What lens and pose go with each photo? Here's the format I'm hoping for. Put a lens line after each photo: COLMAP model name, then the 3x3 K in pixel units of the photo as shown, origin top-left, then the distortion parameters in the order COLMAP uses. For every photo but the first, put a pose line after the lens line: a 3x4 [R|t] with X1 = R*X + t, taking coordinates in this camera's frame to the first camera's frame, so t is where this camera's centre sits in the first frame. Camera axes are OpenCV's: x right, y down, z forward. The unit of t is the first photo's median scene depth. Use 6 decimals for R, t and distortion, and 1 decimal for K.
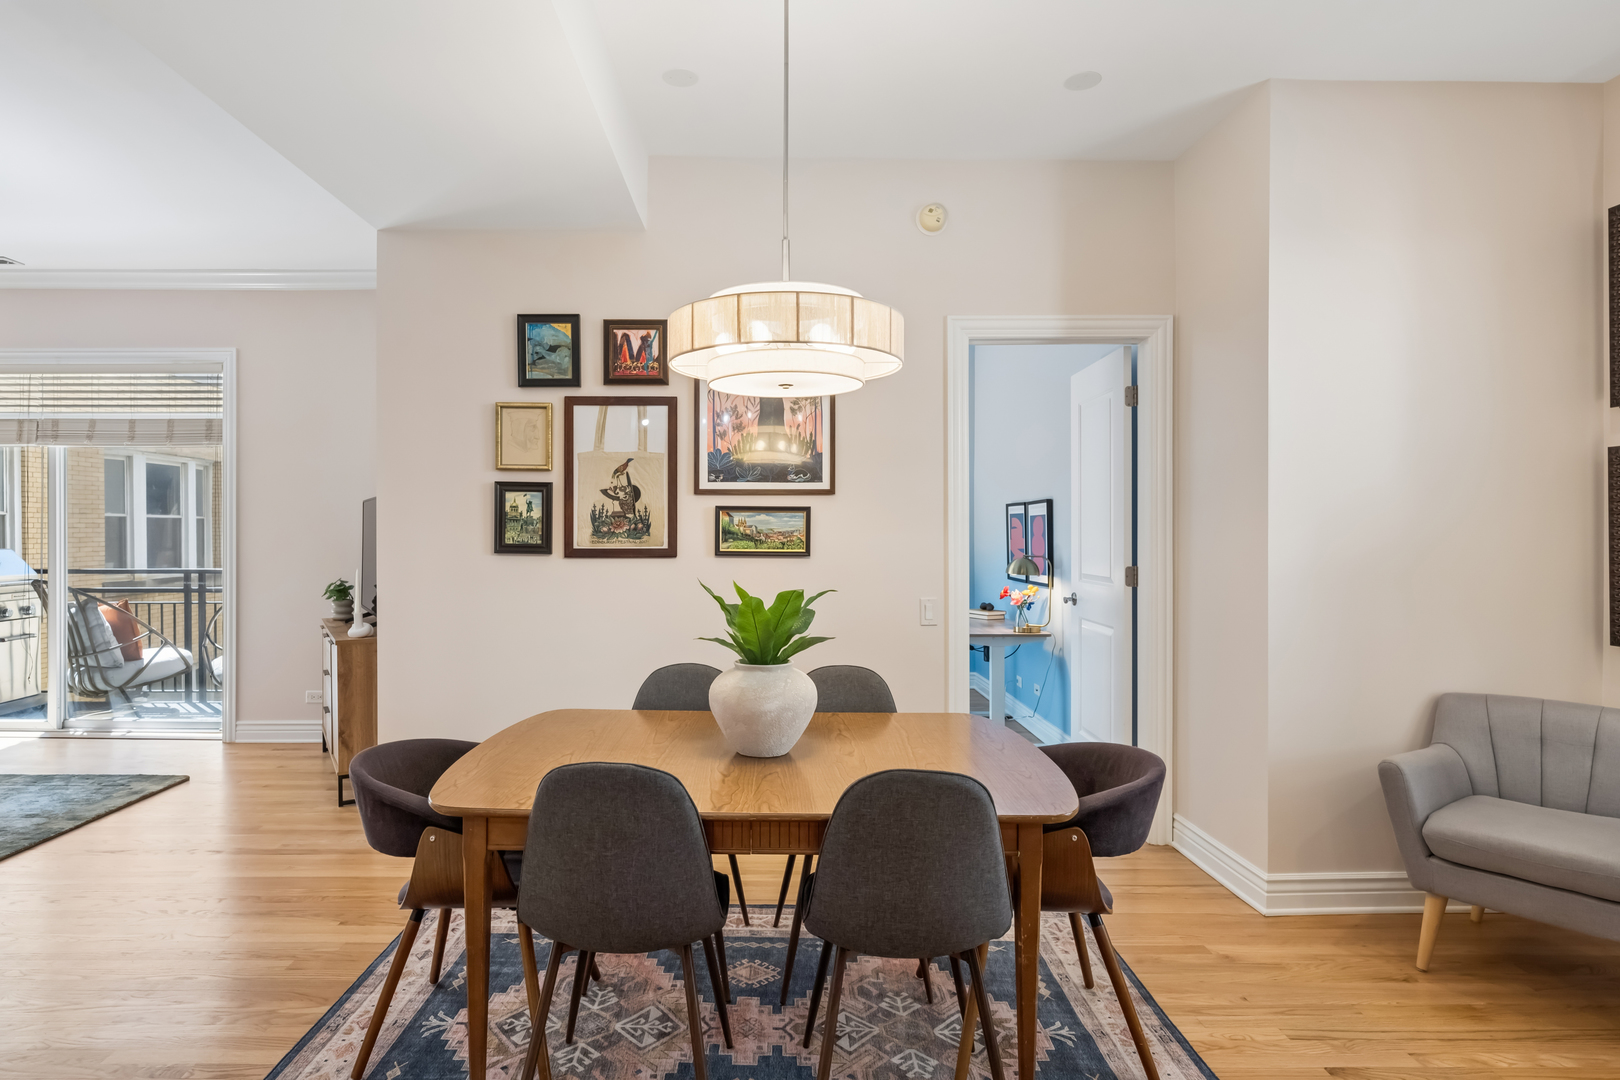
lens RADIAL K [[822.8, 0, 808.8], [0, 822.8, 539.1], [0, 0, 1]] dist [0.007583, -0.000114]
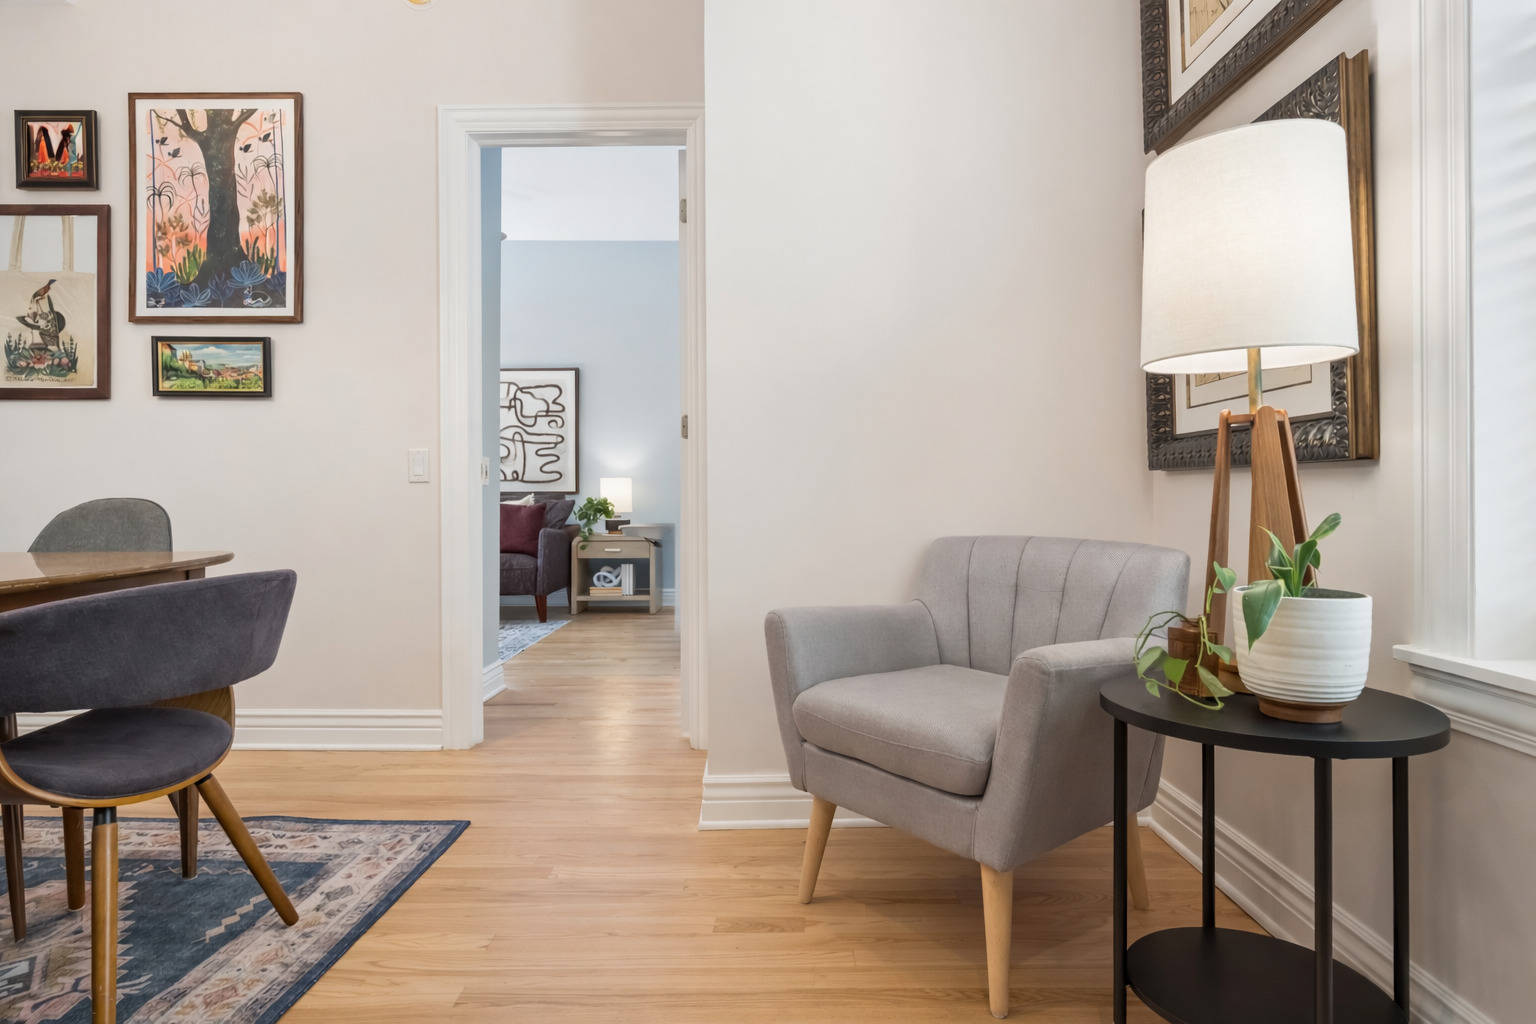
lens RADIAL K [[758.4, 0, 770.9], [0, 758.4, 503.8], [0, 0, 1]] dist [-0.006127, 0.002402]
pose [[0.999885, -0.000345, -0.015131, 0.516591], [0.000387, 0.999996, 0.002745, 0.126041], [0.015130, -0.002751, 0.999882, 0.250470]]
